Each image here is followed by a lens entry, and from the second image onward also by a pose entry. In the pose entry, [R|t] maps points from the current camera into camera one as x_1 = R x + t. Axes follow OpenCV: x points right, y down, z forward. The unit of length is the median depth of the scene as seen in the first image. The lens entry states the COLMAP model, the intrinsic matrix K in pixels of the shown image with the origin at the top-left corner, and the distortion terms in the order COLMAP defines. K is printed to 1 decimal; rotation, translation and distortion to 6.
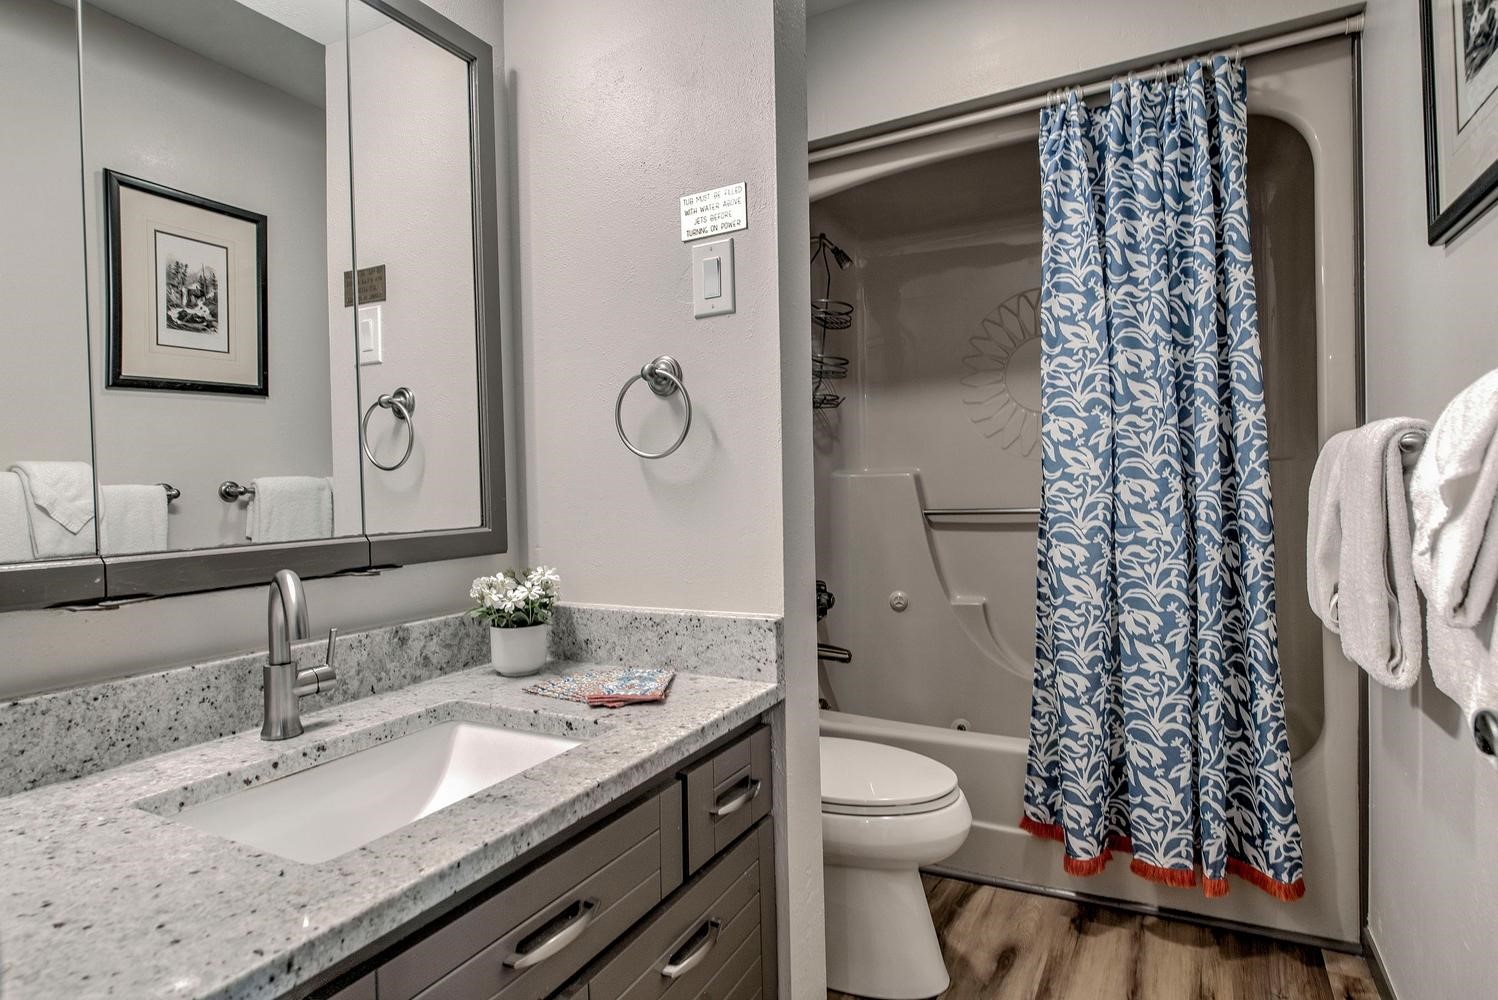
lens RADIAL K [[800.3, 0, 748.9], [0, 800.3, 500.4], [0, 0, 1]] dist [-0.013611, -0.001088]
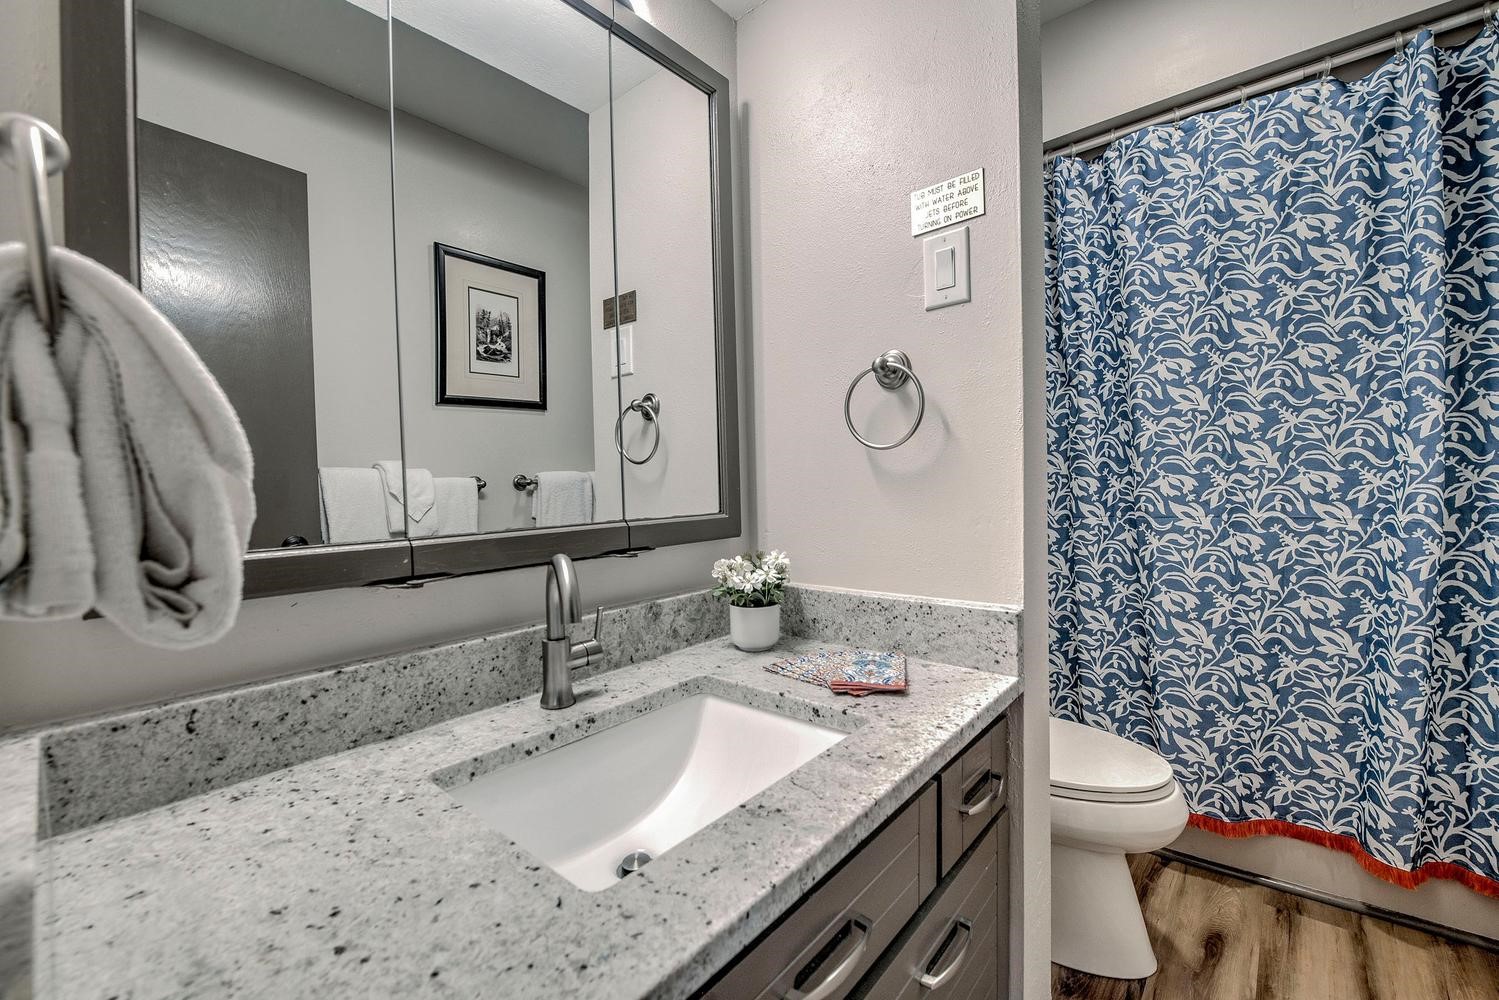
lens RADIAL K [[597.3, 0, 745.8], [0, 597.3, 500.4], [0, 0, 1]] dist [-0.018718, -0.003210]
pose [[0.975412, 0.005316, -0.220326, -0.129127], [-0.001537, 0.999849, 0.017323, 0.000372], [0.220385, -0.016558, 0.975273, 0.218250]]
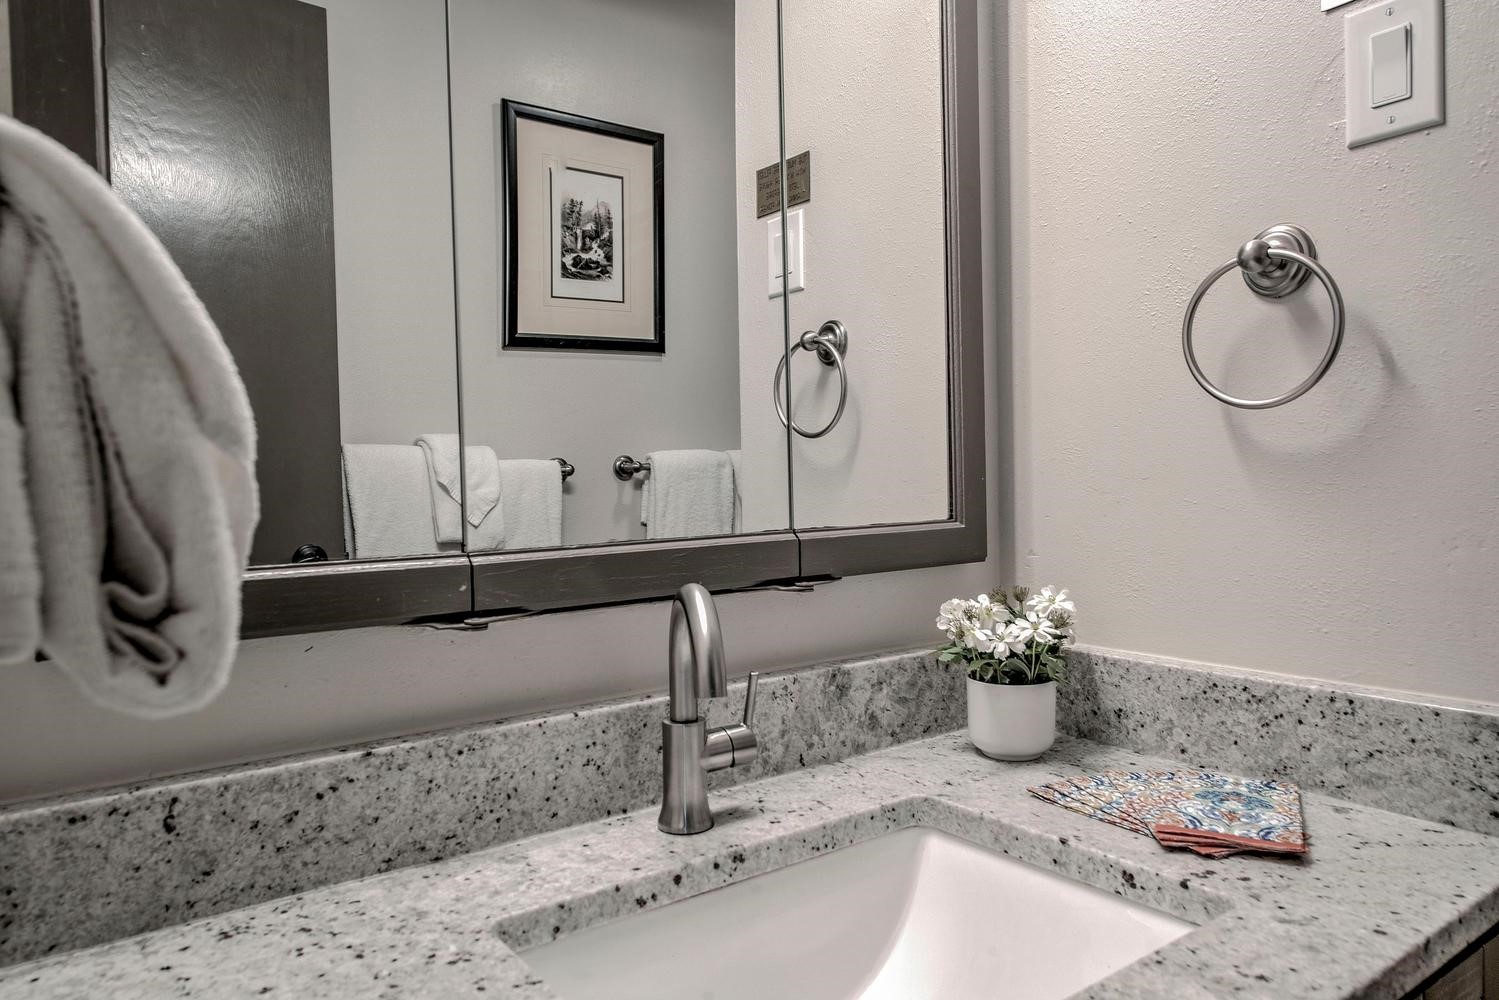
lens RADIAL K [[976.3, 0, 755.4], [0, 976.3, 500.4], [0, 0, 1]] dist [-0.003560, -0.000967]
pose [[0.901973, 0.015330, -0.431520, -0.149054], [-0.006868, 0.999752, 0.021161, 0.000470], [0.431738, -0.016123, 0.901855, 0.233905]]
